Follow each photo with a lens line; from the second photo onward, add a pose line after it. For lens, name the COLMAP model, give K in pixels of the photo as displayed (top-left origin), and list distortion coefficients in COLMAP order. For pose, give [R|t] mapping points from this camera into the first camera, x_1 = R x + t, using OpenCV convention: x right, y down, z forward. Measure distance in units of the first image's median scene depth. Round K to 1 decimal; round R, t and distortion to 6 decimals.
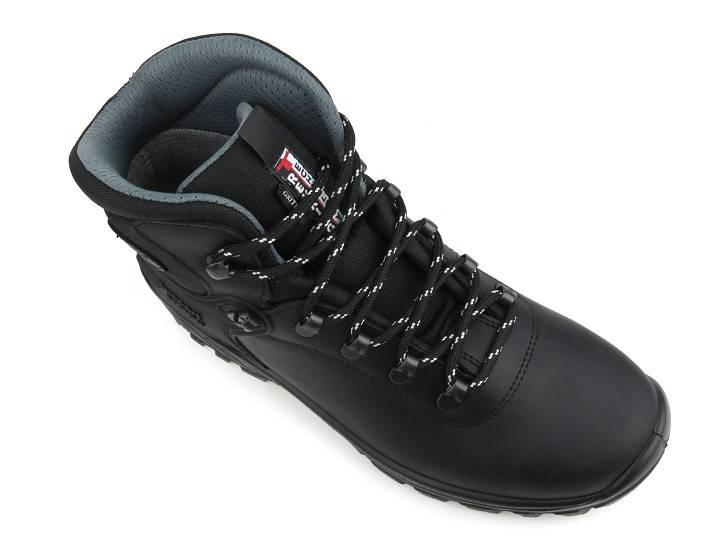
lens RADIAL K [[822.1, 0, 366.1], [0, 822.1, 268.6], [0, 0, 1]] dist [0.017399, 0.000000]
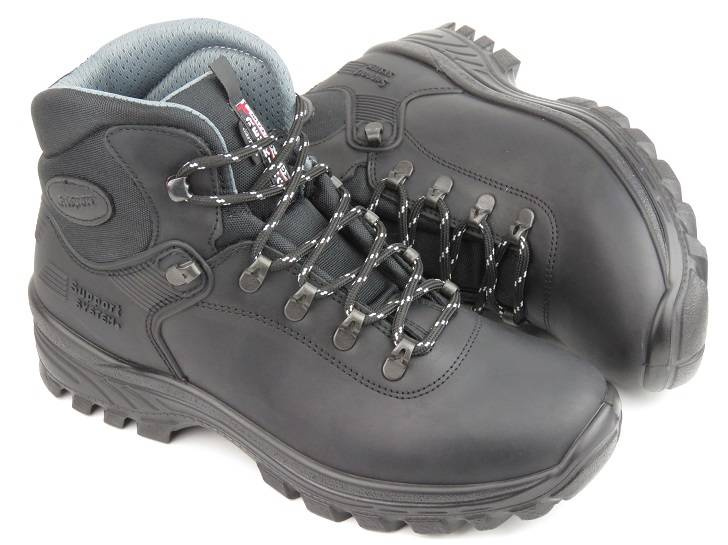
lens RADIAL K [[1524.3, 0, 365.1], [0, 1524.3, 267.8], [0, 0, 1]] dist [-0.099515, 0.000000]
pose [[0.990086, 0.054078, 0.129633, -0.175801], [0.011823, 0.887553, -0.460553, 0.905478], [-0.139962, 0.457520, 0.878115, -0.623285]]
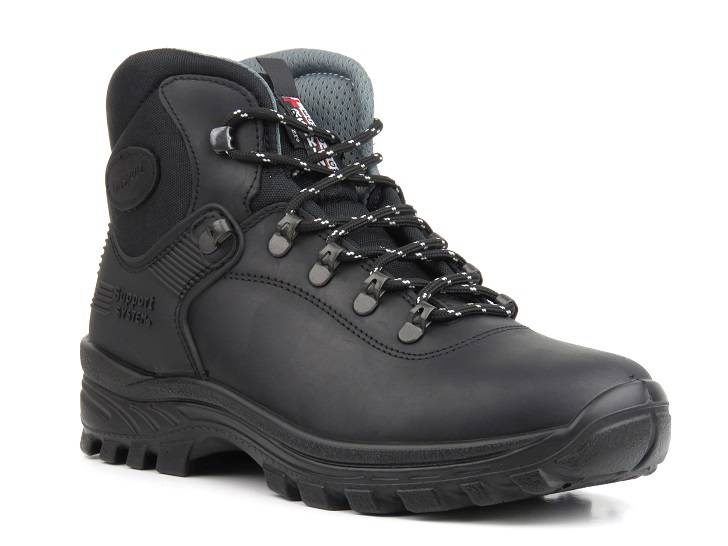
lens RADIAL K [[2654.3, 0, 365.2], [0, 2654.3, 273.7], [0, 0, 1]] dist [-0.702708, 0.000000]
pose [[0.966824, 0.152240, -0.205119, 0.637914], [-0.255013, 0.528686, -0.809604, 2.488172], [-0.014811, 0.835053, 0.549970, -0.606173]]
